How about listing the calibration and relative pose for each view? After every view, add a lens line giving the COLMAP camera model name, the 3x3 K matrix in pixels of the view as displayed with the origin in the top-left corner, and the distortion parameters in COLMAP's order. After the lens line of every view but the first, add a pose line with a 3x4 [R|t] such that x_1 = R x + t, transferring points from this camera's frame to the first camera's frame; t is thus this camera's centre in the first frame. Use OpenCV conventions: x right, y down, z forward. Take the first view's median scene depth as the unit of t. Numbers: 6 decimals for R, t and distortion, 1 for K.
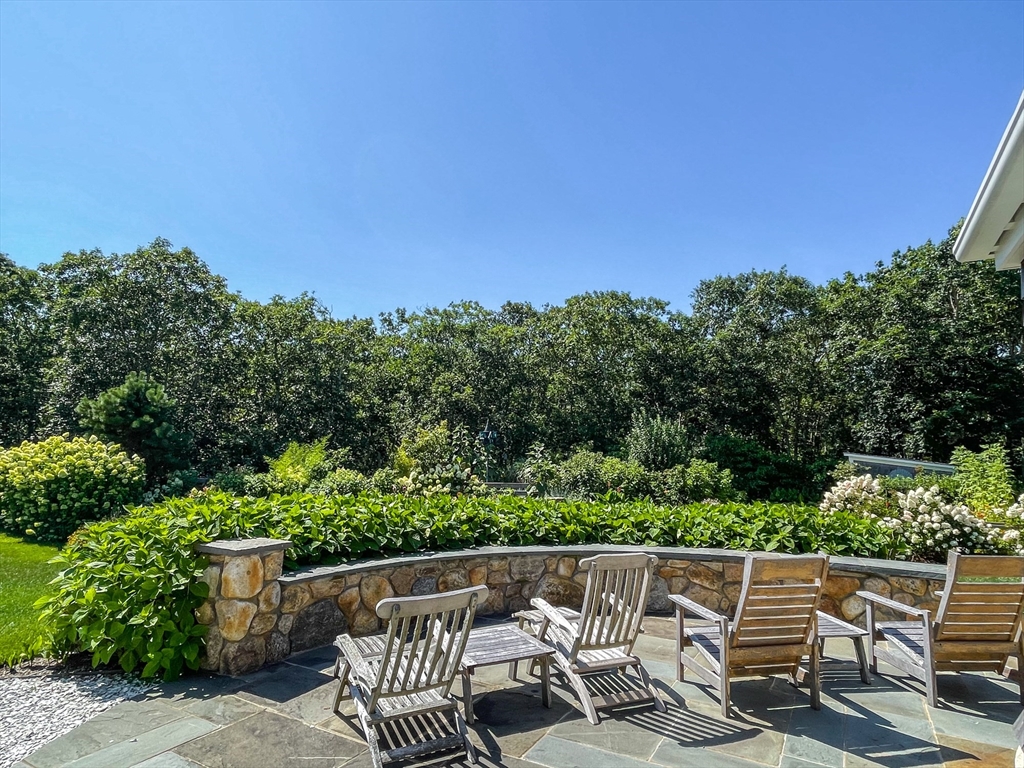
lens RADIAL K [[569.4, 0, 512.0], [0, 569.4, 384.0], [0, 0, 1]] dist [0.000405, -0.000147]
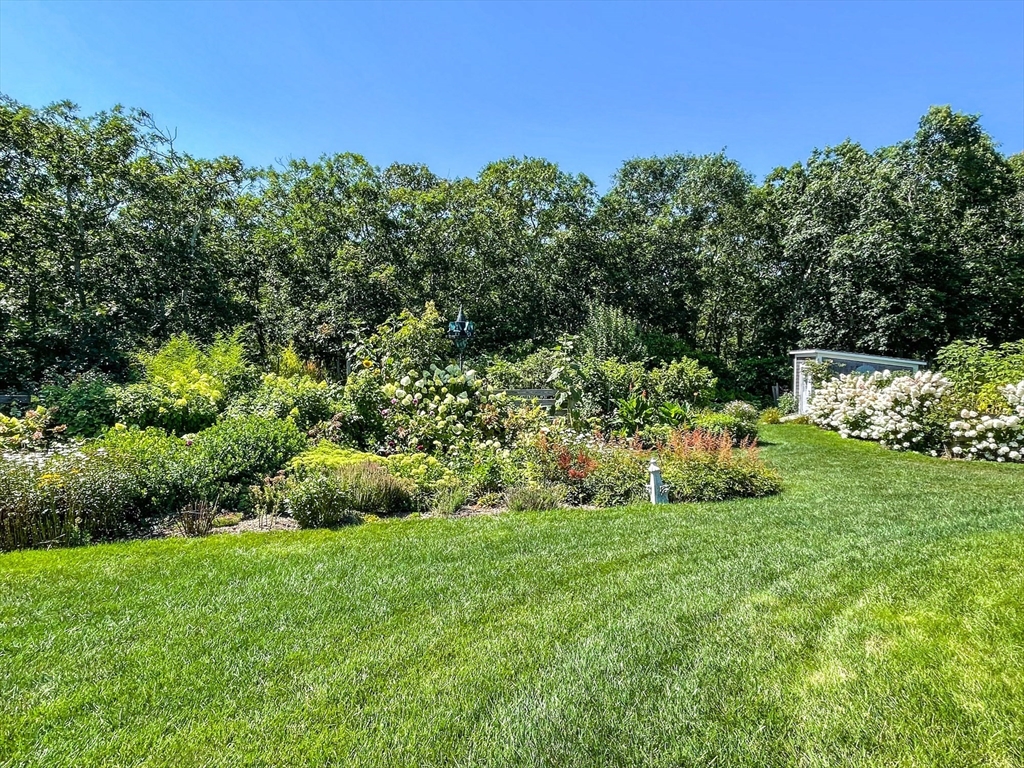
lens RADIAL K [[569.4, 0, 512.0], [0, 569.4, 384.0], [0, 0, 1]] dist [0.000405, -0.000147]
pose [[0.934744, -0.021478, 0.354671, -0.252903], [-0.038832, 0.986018, 0.162054, 0.041757], [-0.353192, -0.165251, 0.920840, 0.286252]]
